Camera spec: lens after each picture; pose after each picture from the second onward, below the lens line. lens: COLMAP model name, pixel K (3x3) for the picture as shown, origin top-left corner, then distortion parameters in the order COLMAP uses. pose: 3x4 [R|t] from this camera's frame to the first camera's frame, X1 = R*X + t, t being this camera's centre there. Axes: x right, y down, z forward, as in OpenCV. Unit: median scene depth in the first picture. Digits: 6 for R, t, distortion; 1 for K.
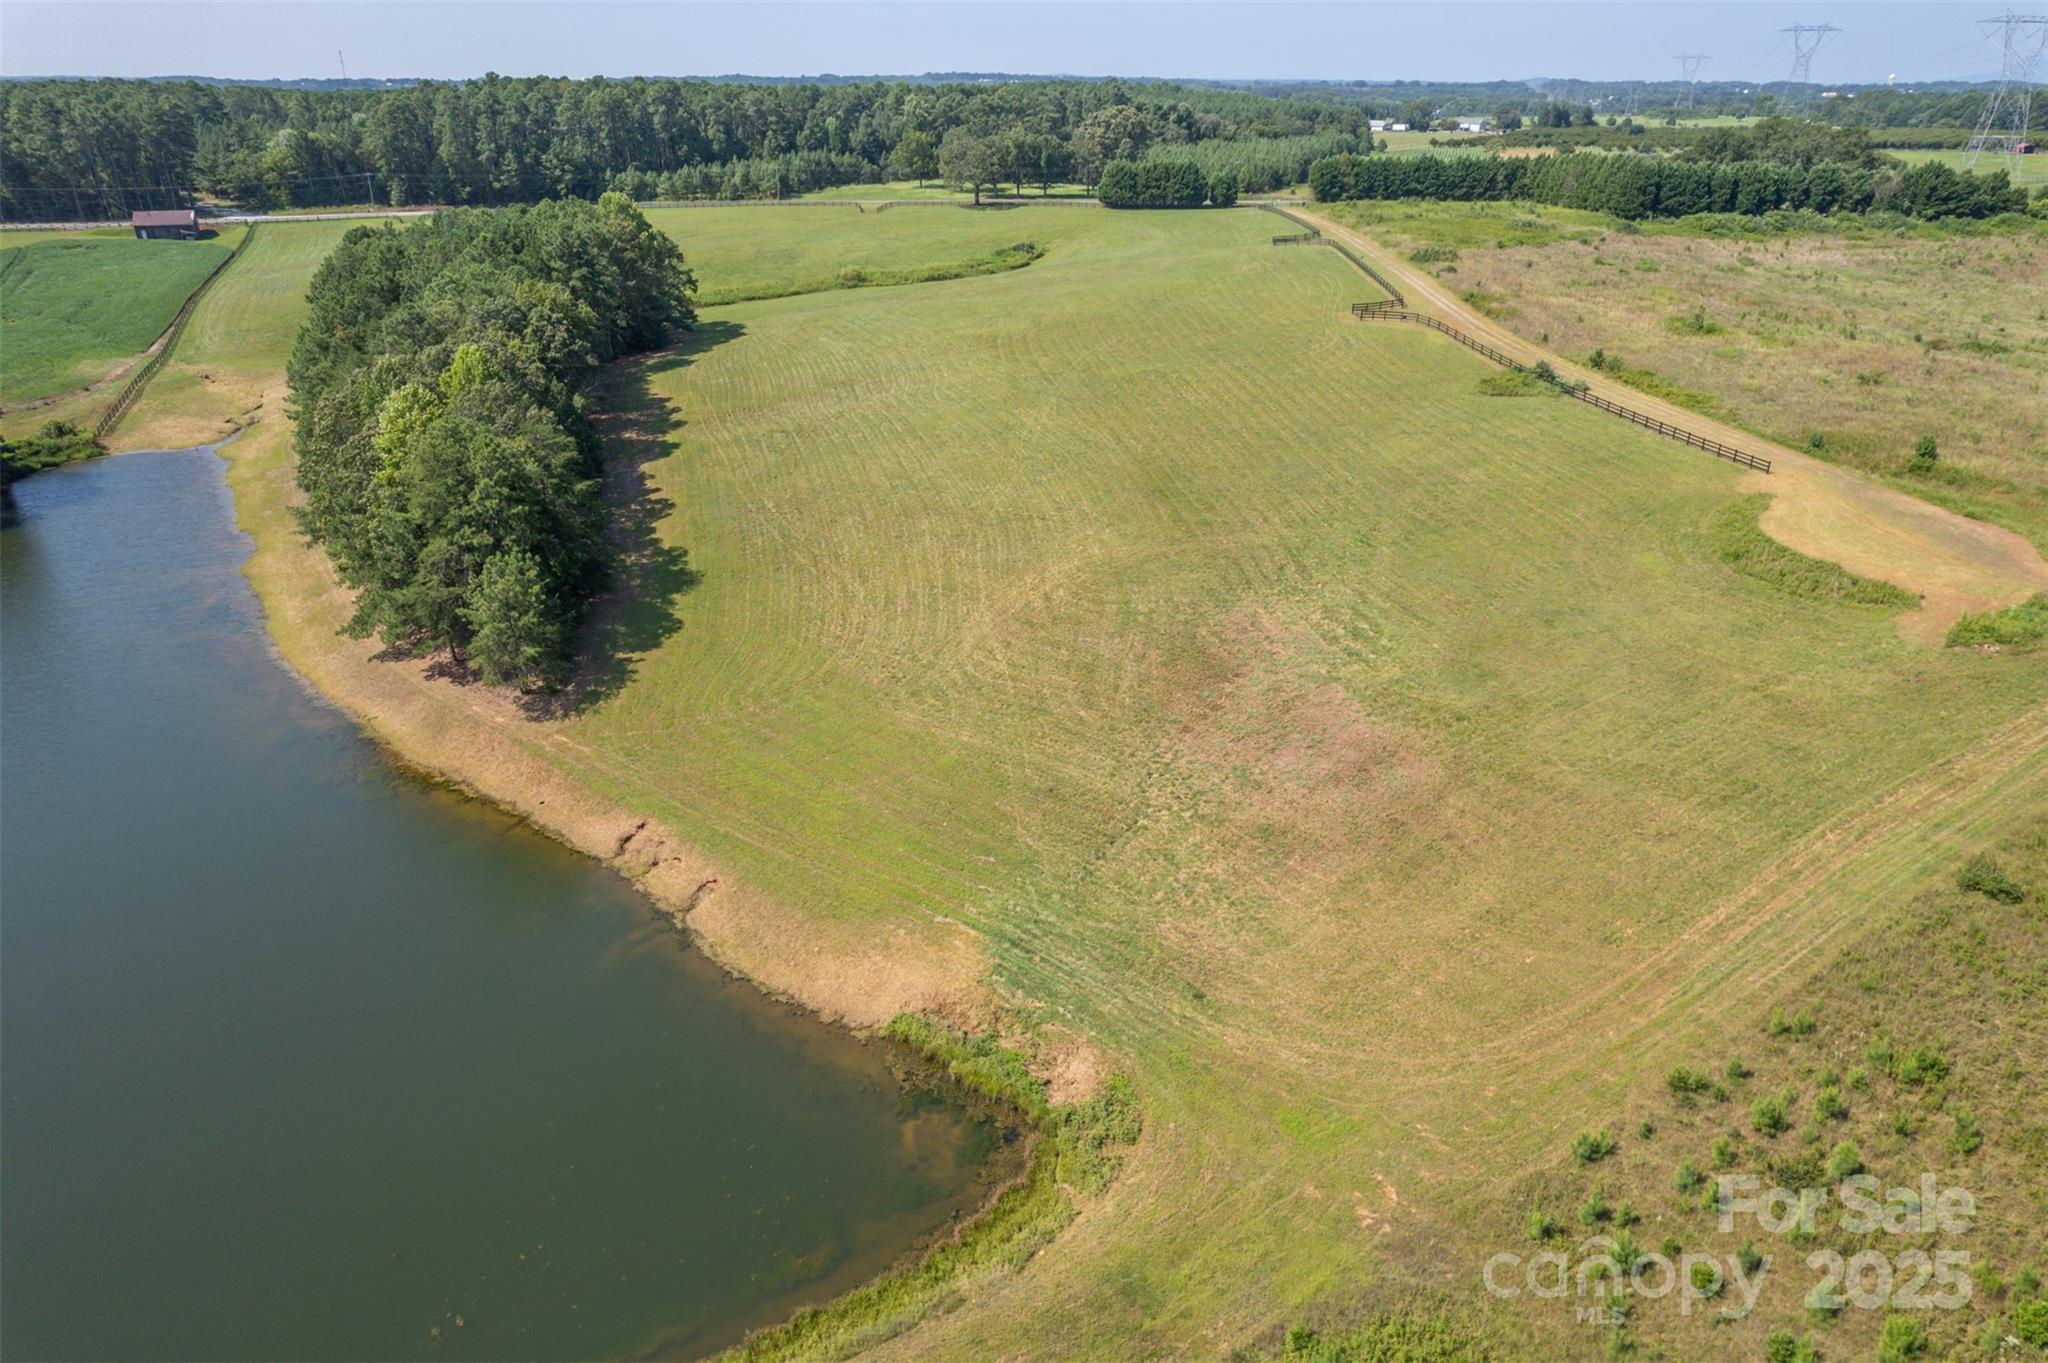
lens RADIAL K [[1310.9, 0, 1028.6], [0, 1310.9, 672.9], [0, 0, 1]] dist [-0.076261, 0.070728]
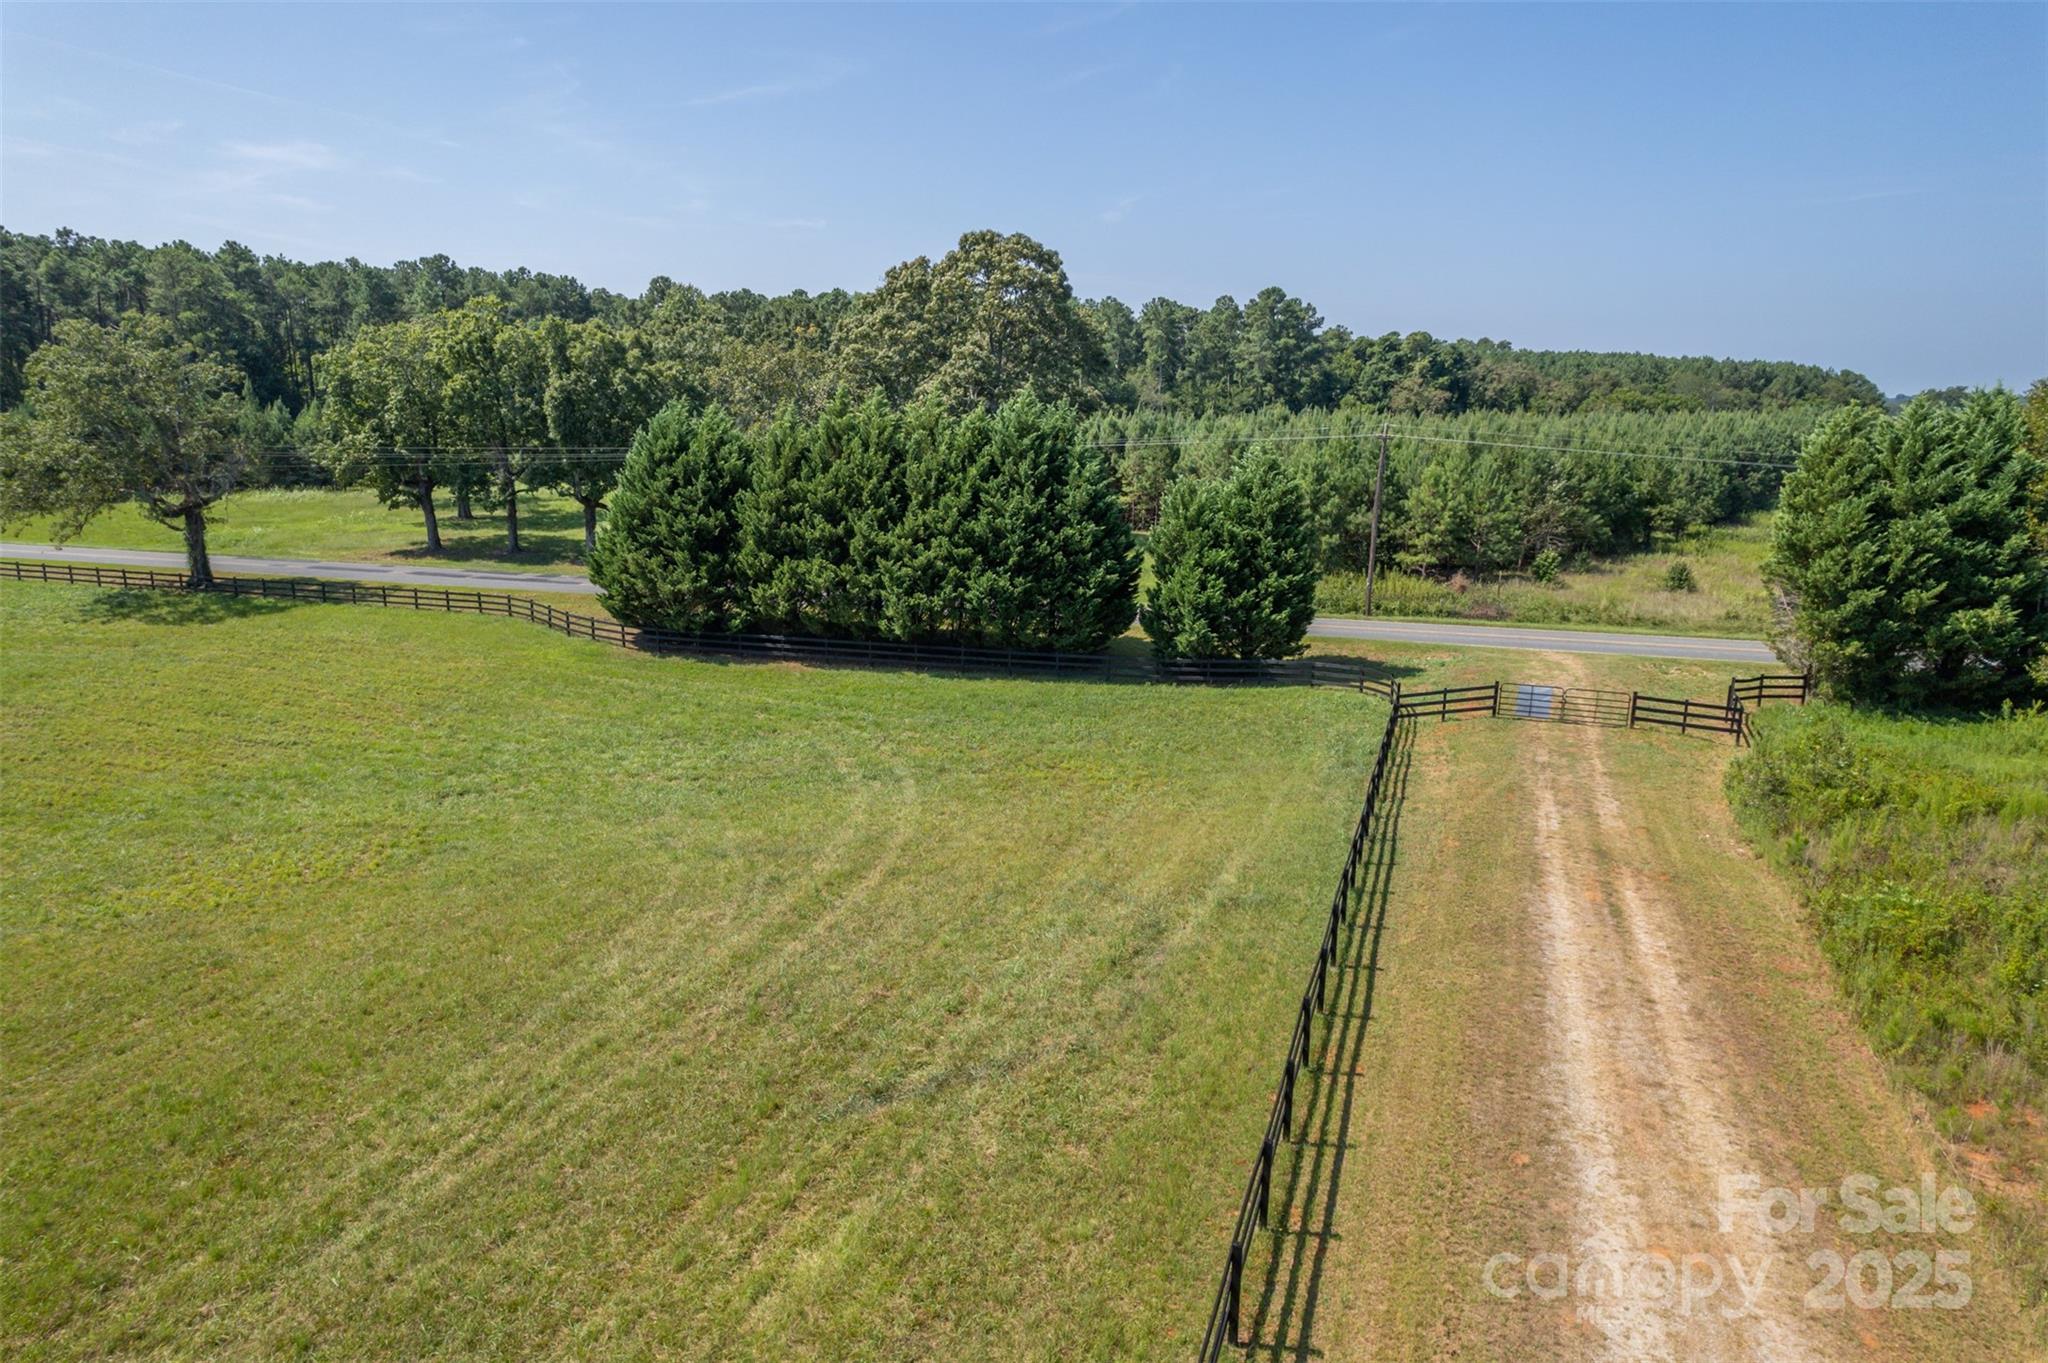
lens RADIAL K [[1310.9, 0, 1028.6], [0, 1310.9, 672.9], [0, 0, 1]] dist [-0.076261, 0.070728]
pose [[0.954500, 0.071976, -0.289393, 0.288759], [-0.132438, 0.971797, -0.195117, -0.526523], [0.267188, 0.224566, 0.937113, 1.358840]]
